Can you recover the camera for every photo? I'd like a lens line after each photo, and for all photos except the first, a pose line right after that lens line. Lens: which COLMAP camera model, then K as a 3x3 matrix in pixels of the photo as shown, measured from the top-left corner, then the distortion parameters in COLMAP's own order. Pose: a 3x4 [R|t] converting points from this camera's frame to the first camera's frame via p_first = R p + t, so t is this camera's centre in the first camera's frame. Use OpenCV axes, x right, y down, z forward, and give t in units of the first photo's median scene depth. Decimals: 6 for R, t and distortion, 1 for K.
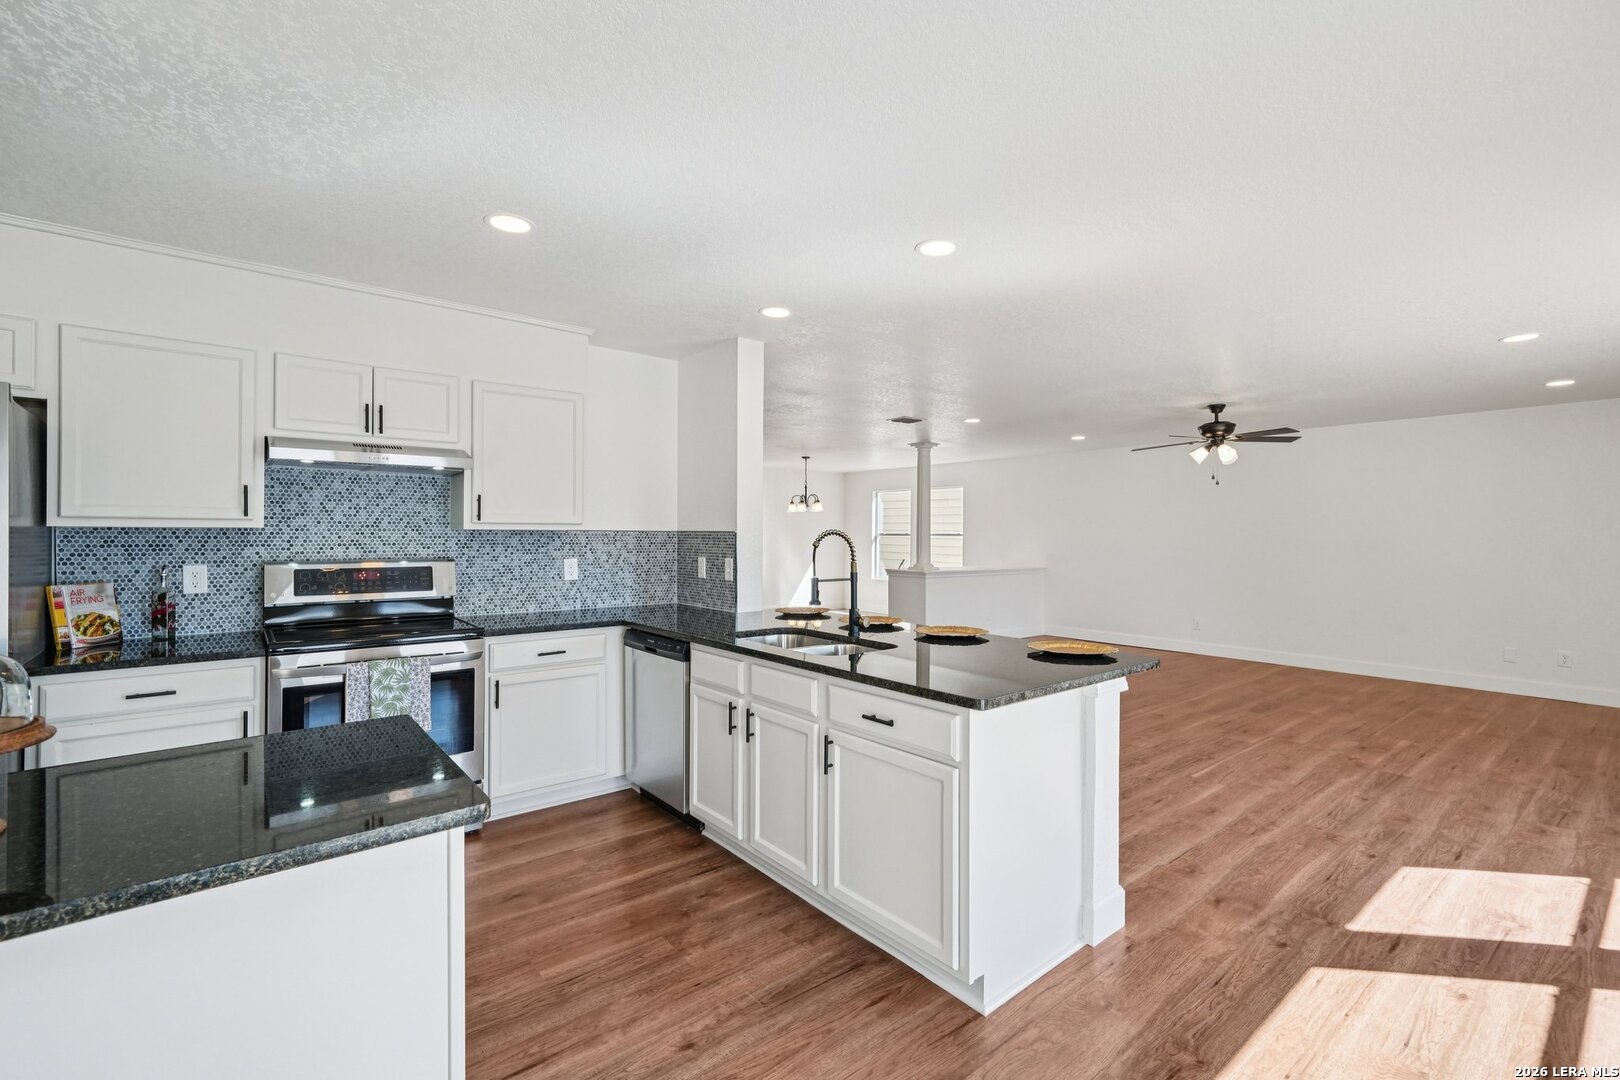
lens RADIAL K [[700.6, 0, 817.9], [0, 700.6, 531.2], [0, 0, 1]] dist [-0.003213, -0.000145]
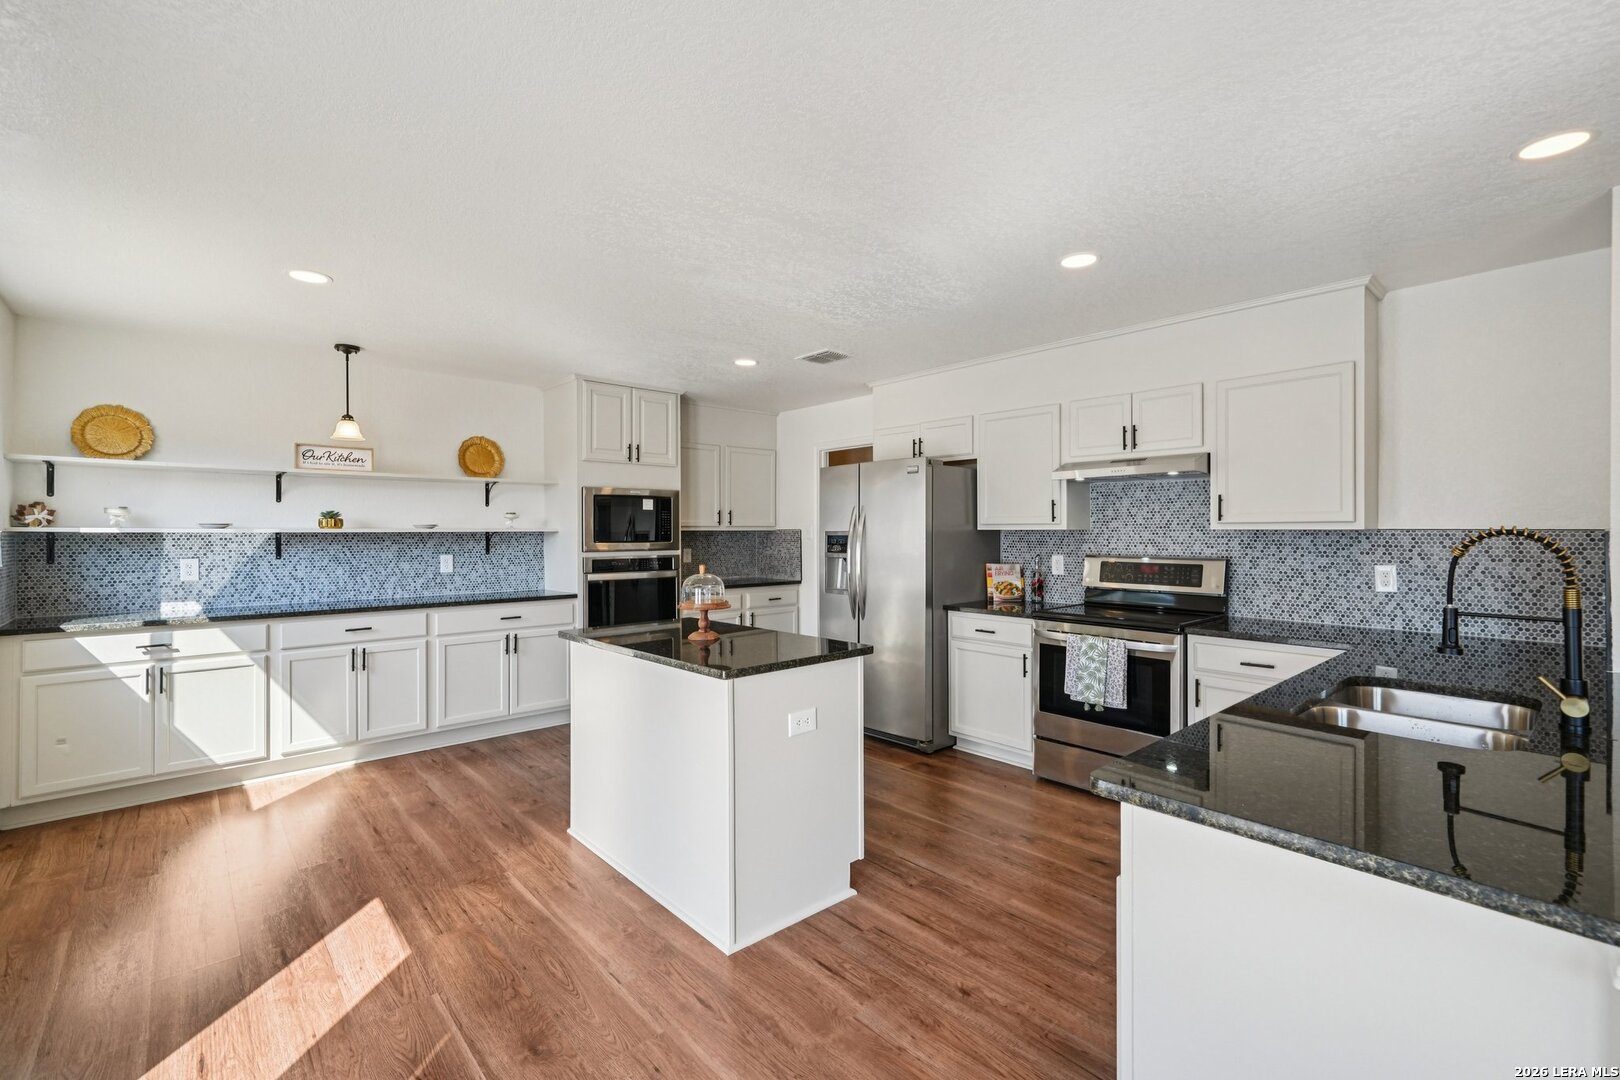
lens RADIAL K [[700.6, 0, 817.9], [0, 700.6, 531.2], [0, 0, 1]] dist [-0.003213, -0.000145]
pose [[0.048737, -0.003778, -0.998805, 0.526378], [0.003742, 0.999987, -0.003600, 0.001463], [0.998805, -0.003562, 0.048750, 0.406666]]
